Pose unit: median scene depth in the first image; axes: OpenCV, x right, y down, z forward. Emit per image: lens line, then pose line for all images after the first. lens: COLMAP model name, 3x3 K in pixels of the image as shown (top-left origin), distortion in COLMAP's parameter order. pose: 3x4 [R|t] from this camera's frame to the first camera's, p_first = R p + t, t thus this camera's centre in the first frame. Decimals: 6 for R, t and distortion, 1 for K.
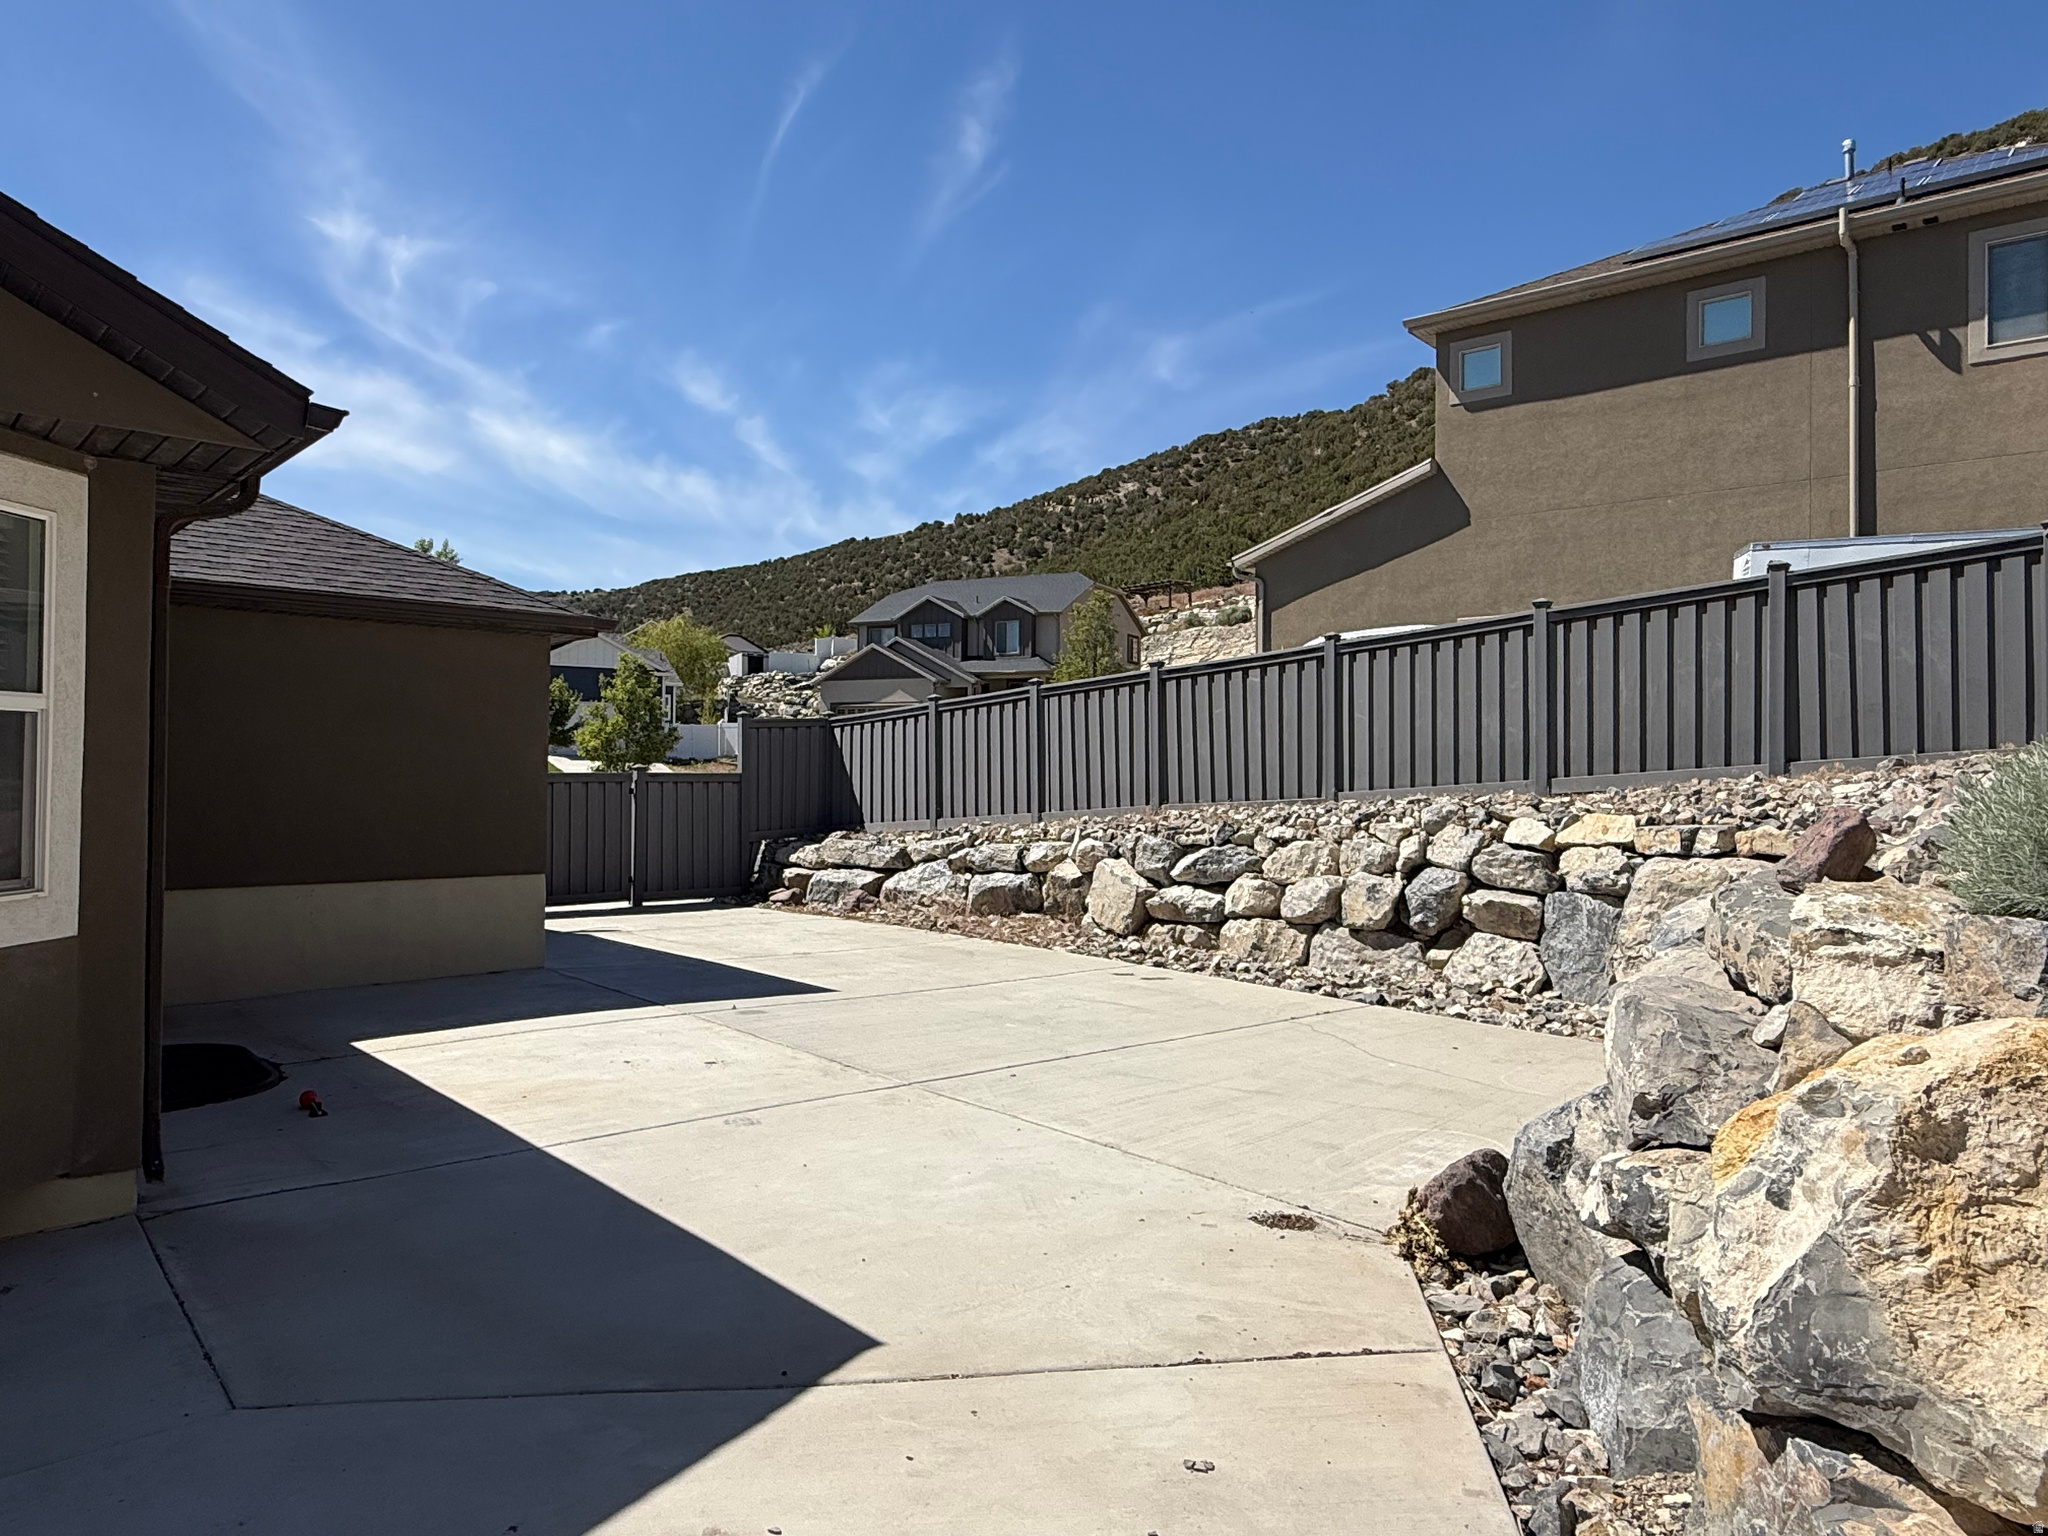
lens RADIAL K [[1302.6, 0, 1003.2], [0, 1302.6, 747.1], [0, 0, 1]] dist [0.000620, 0.001055]
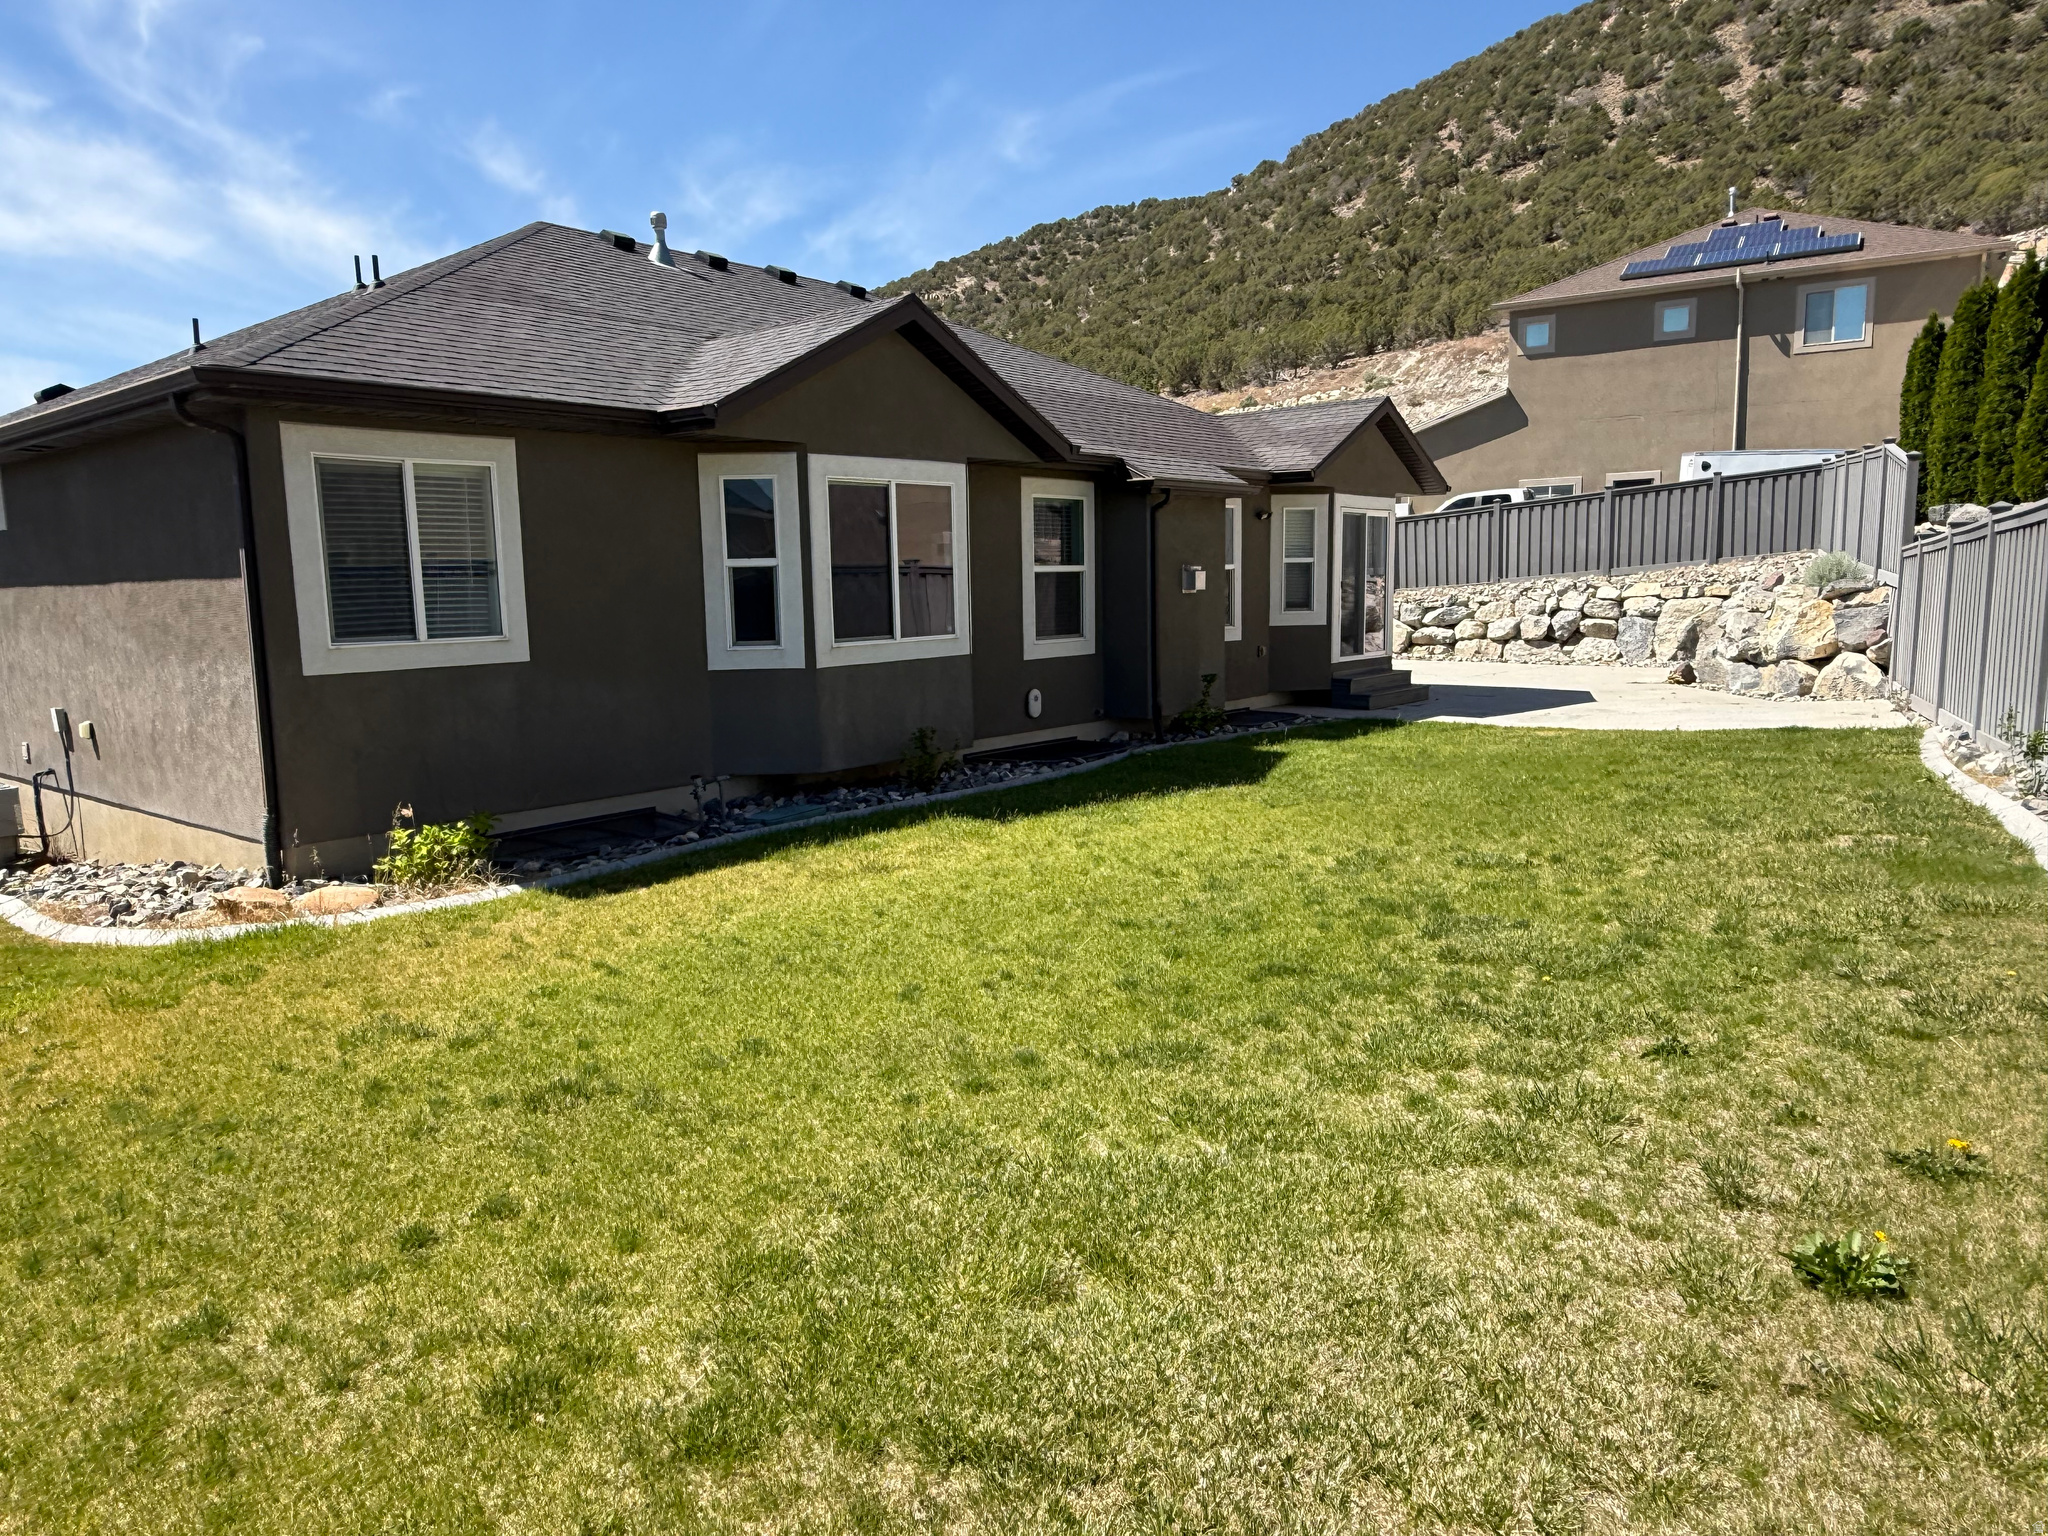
lens RADIAL K [[1344.9, 0, 1021.7], [0, 1344.9, 759.6], [0, 0, 1]] dist [0.001896, -0.000196]
pose [[0.989478, -0.048536, 0.136301, -0.836461], [0.027297, 0.987760, 0.153574, -0.031574], [-0.142086, -0.148238, 0.978692, -1.059761]]
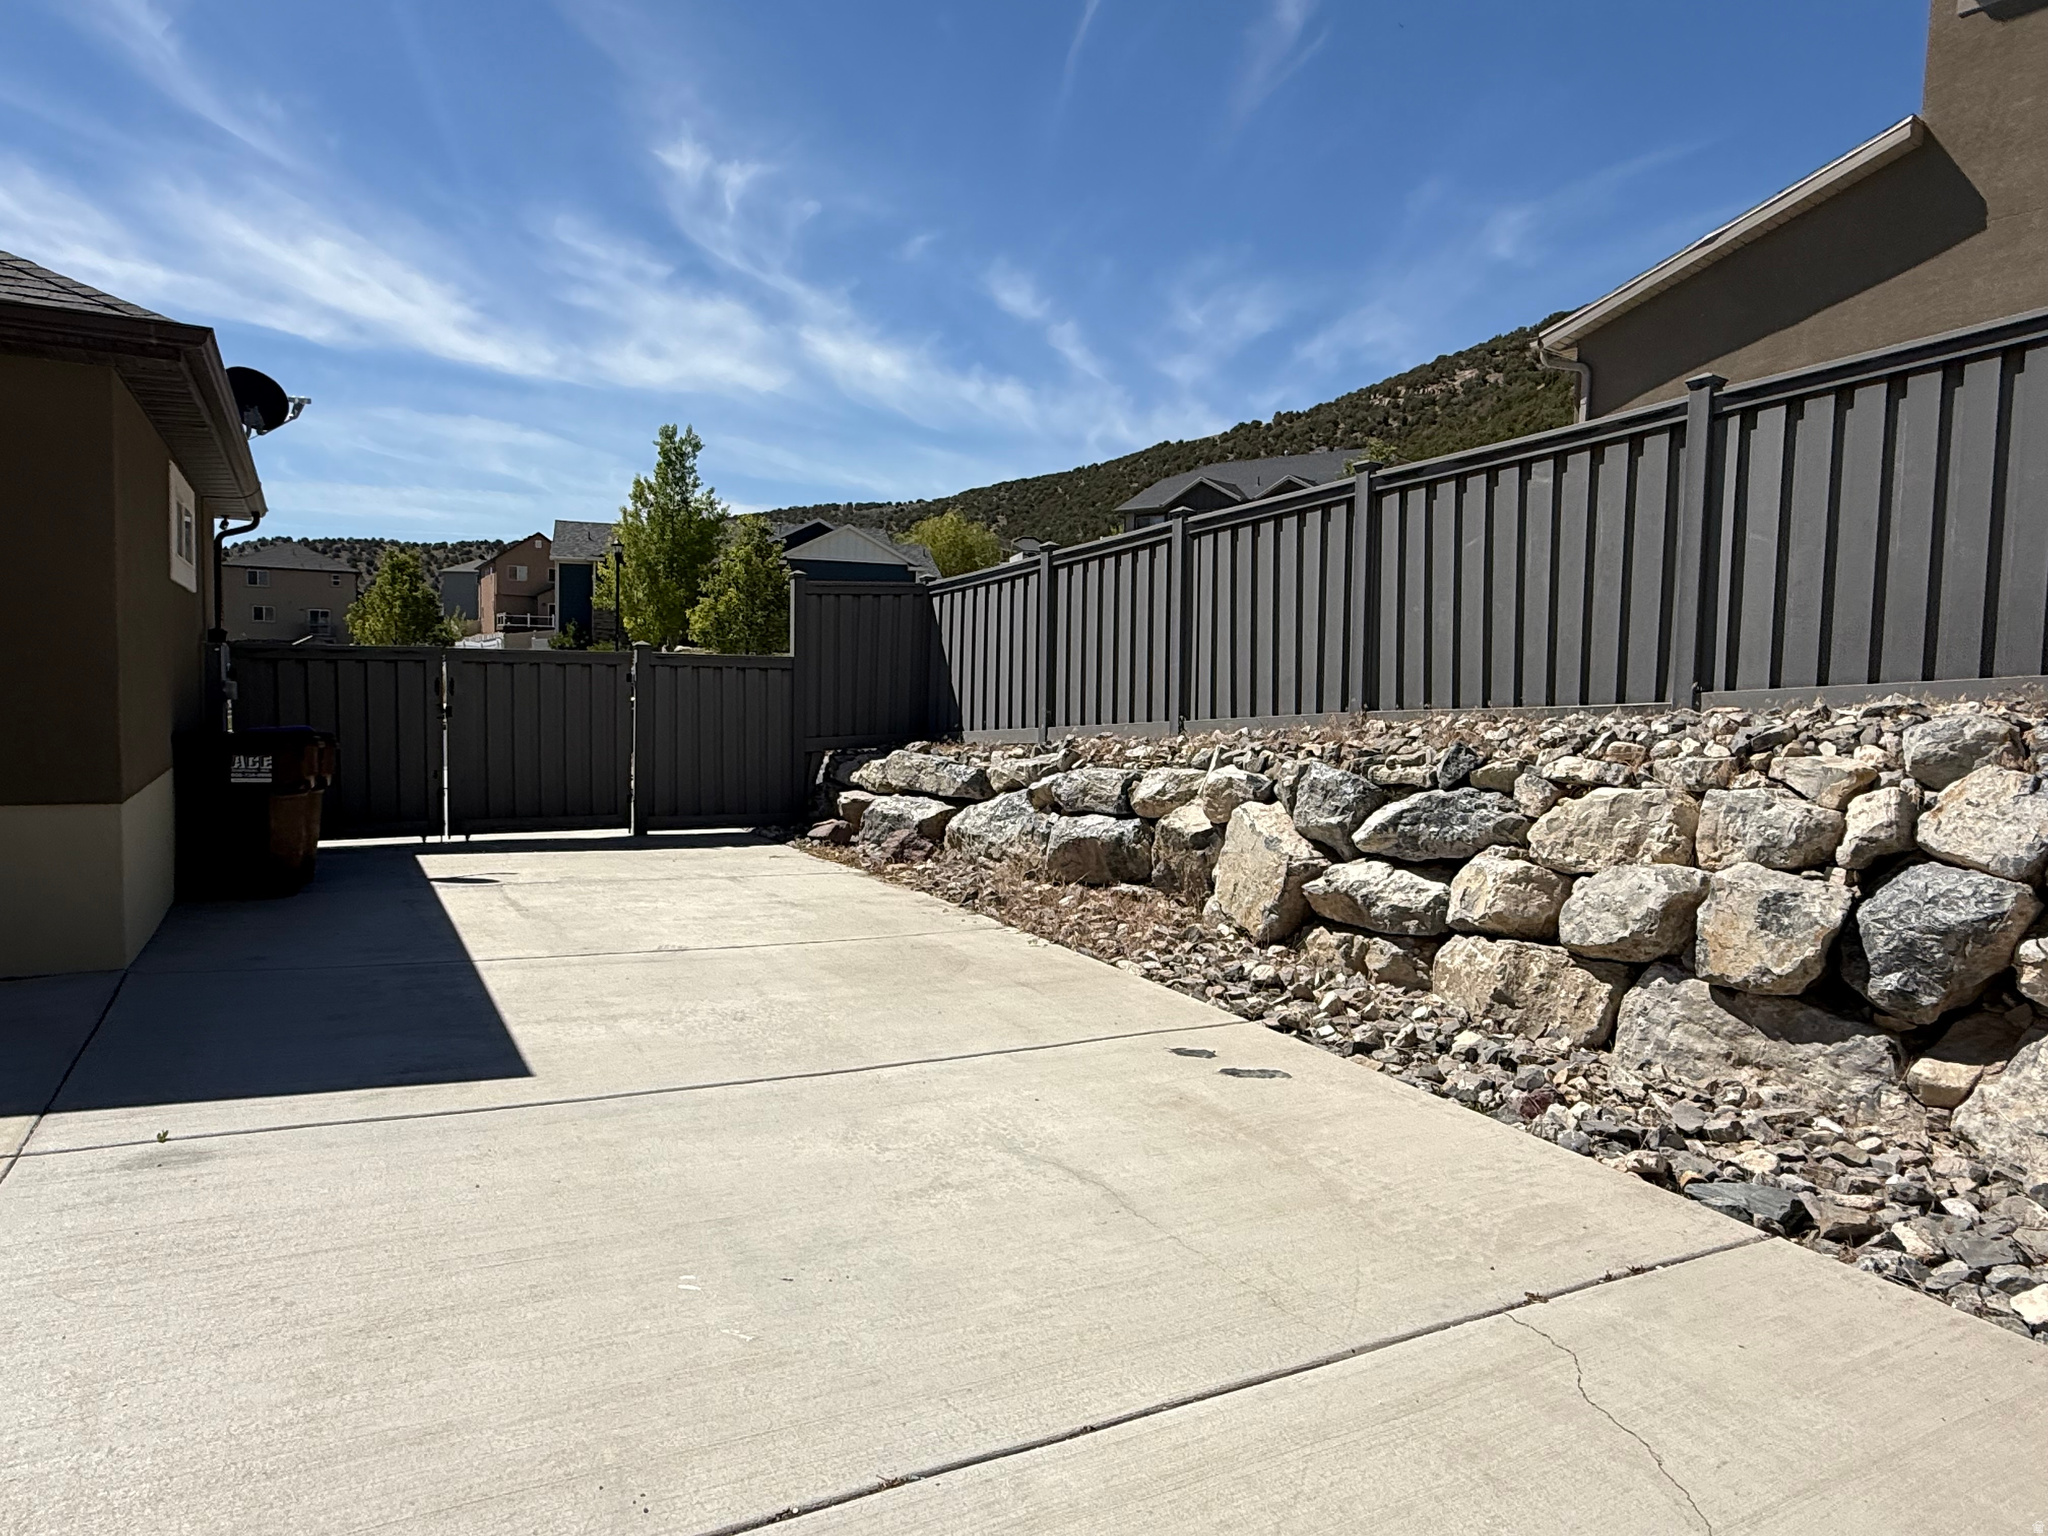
lens RADIAL K [[1287.0, 0, 993.9], [0, 1287.0, 770.1], [0, 0, 1]] dist [-0.031823, 0.018780]
pose [[0.969932, 0.032494, -0.241198, 0.118452], [-0.011203, 0.995957, 0.089127, 0.025269], [0.243119, -0.083745, 0.966375, 0.478449]]
